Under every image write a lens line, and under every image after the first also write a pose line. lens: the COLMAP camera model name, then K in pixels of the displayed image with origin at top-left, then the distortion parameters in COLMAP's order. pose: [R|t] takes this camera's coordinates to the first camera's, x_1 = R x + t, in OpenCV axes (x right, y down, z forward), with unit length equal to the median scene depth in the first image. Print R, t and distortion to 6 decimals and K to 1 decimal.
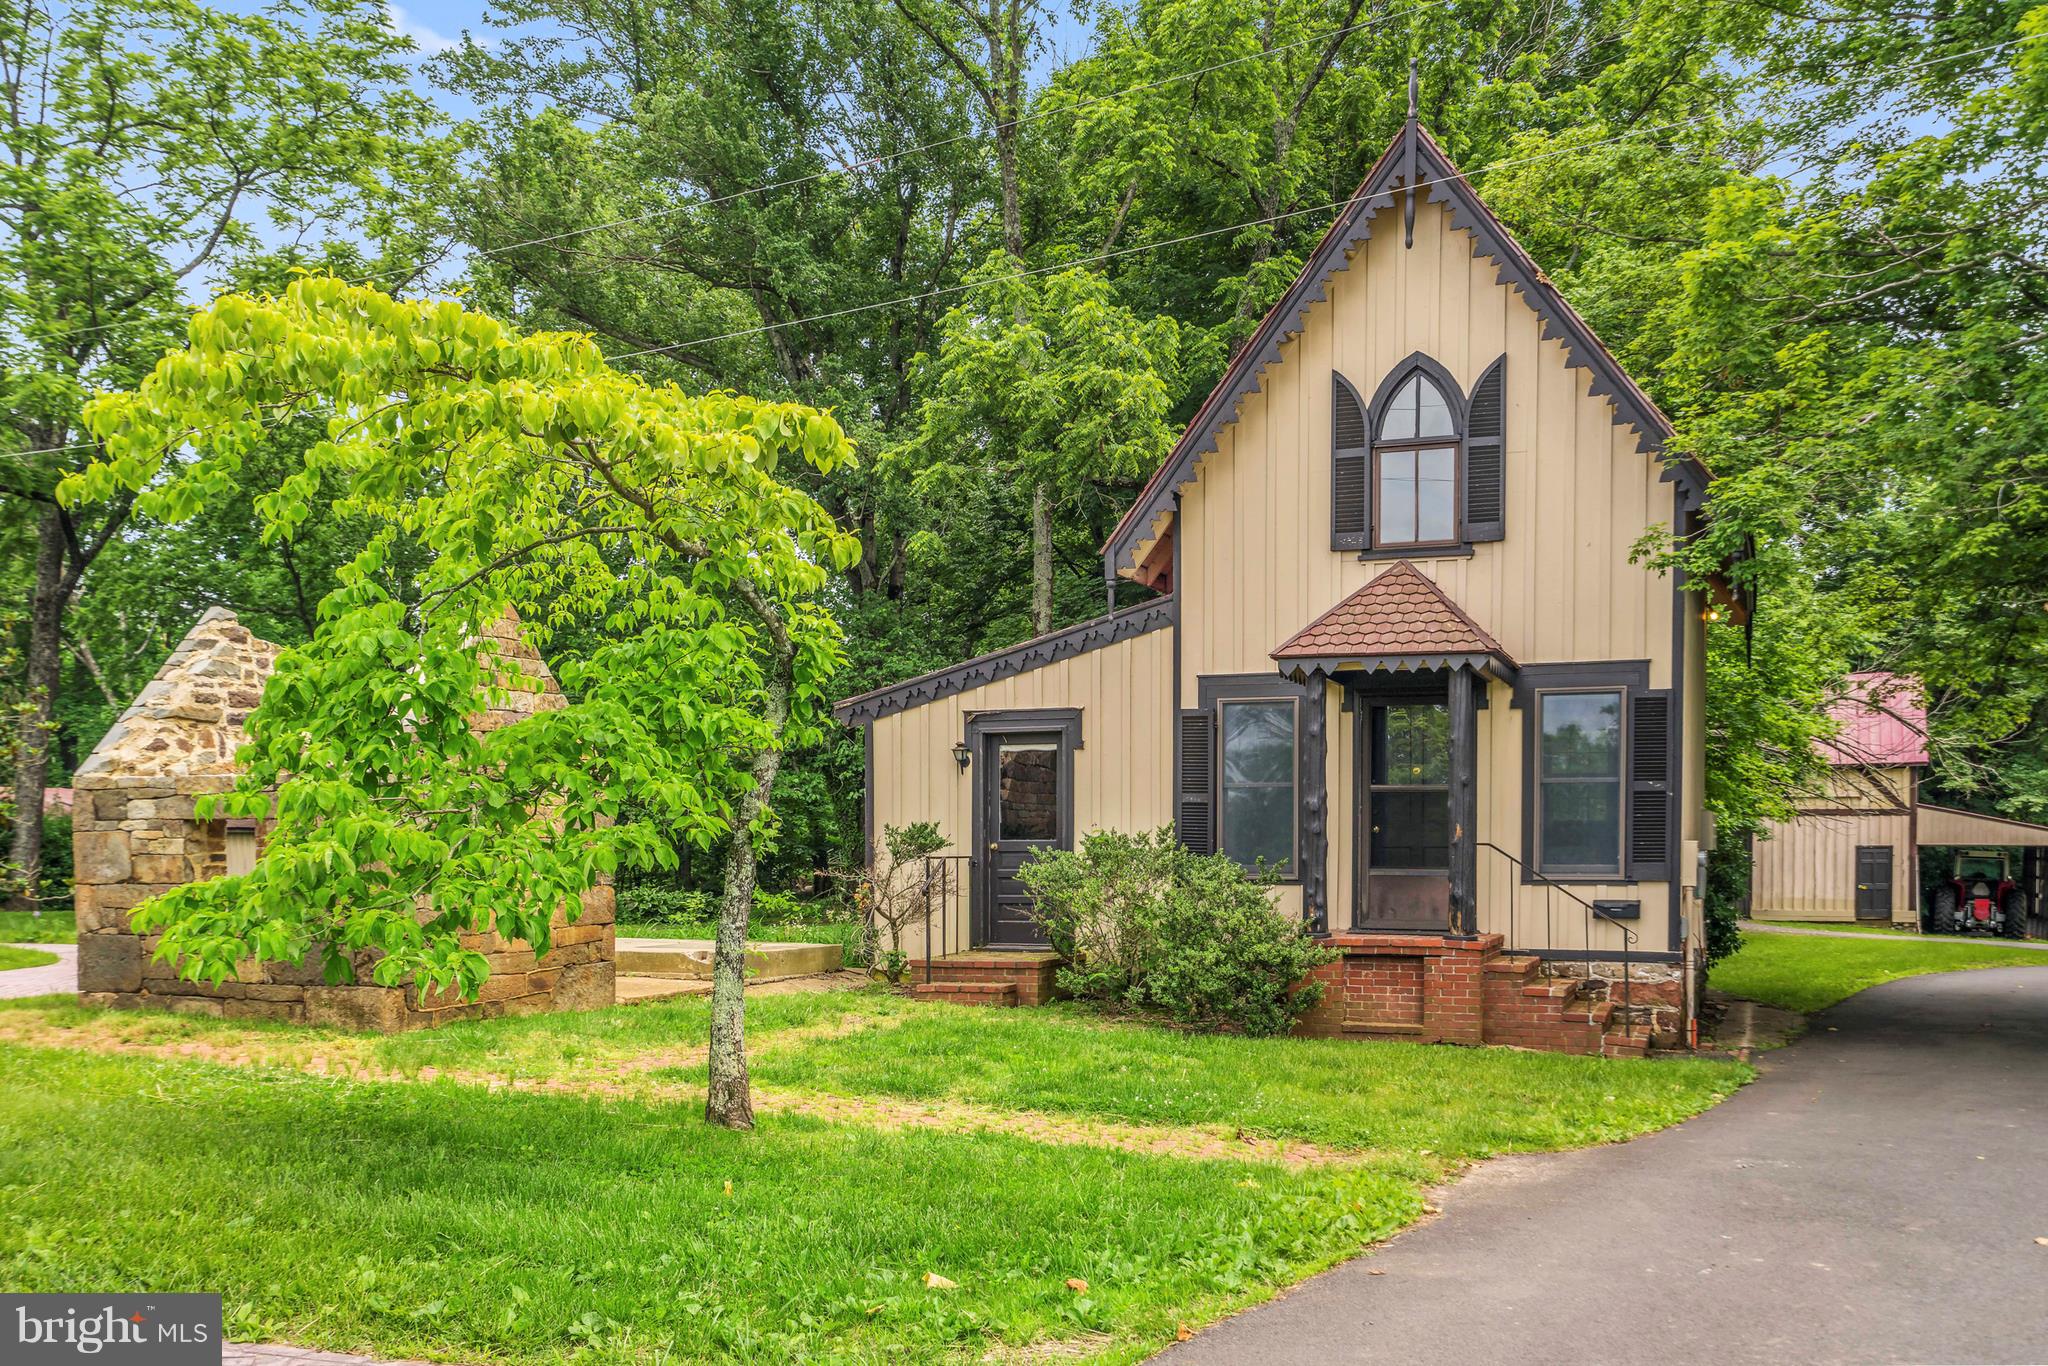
lens RADIAL K [[2033.1, 0, 1020.0], [0, 2033.1, 697.9], [0, 0, 1]] dist [0.004380, 0.000000]
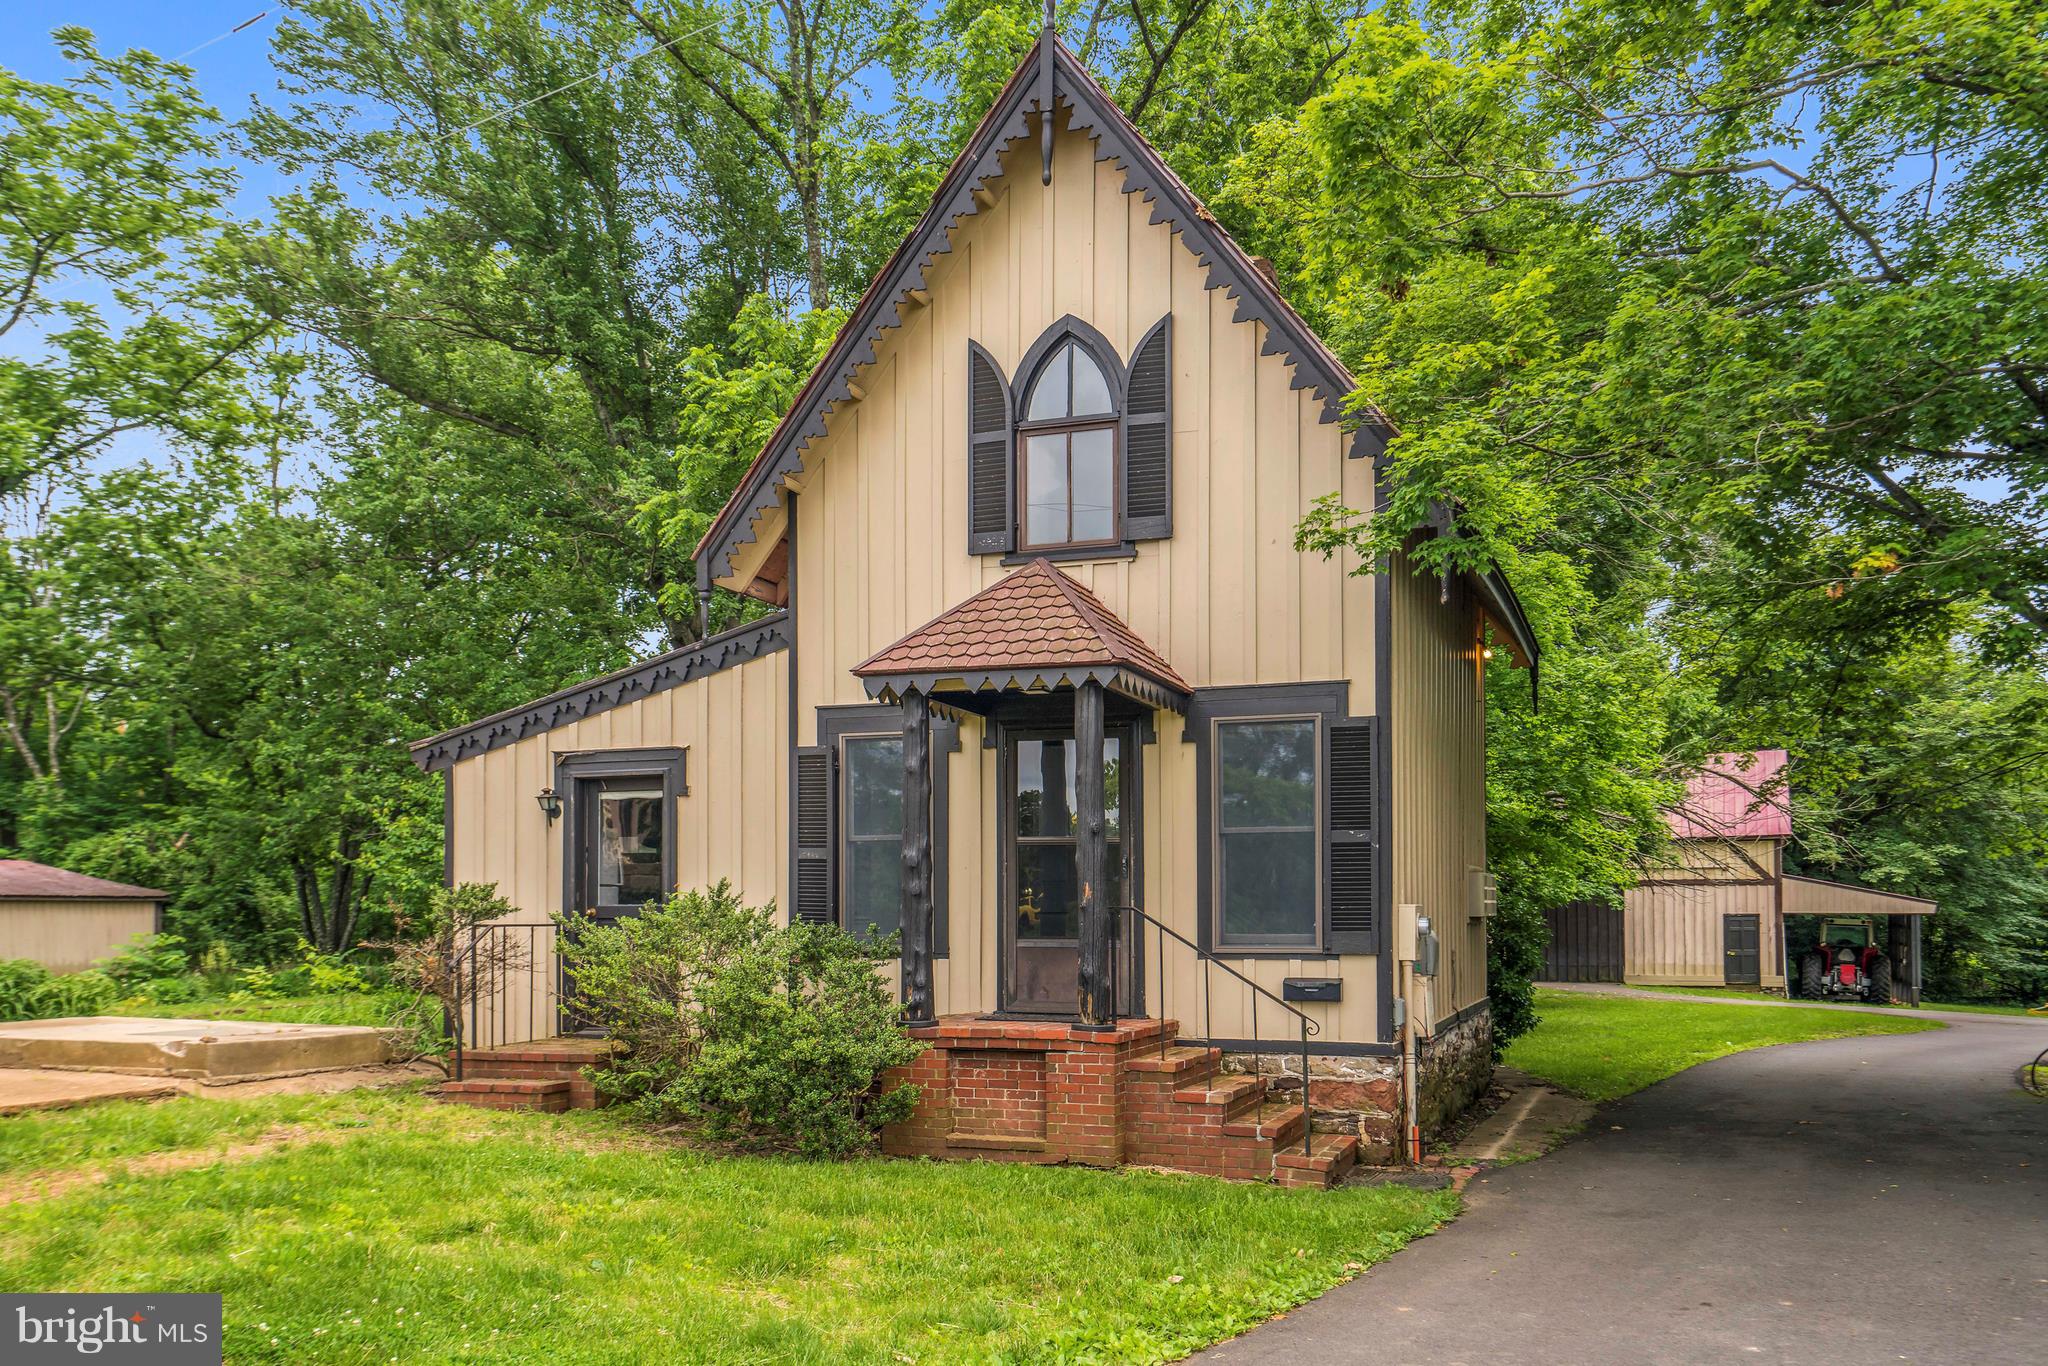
lens RADIAL K [[1684.0, 0, 989.1], [0, 1684.0, 710.0], [0, 0, 1]] dist [0.006244, 0.006906]
pose [[0.999300, -0.005099, -0.037049, 0.187014], [0.003286, 0.998802, -0.048826, 0.024878], [0.037254, 0.048670, 0.998120, 0.316594]]
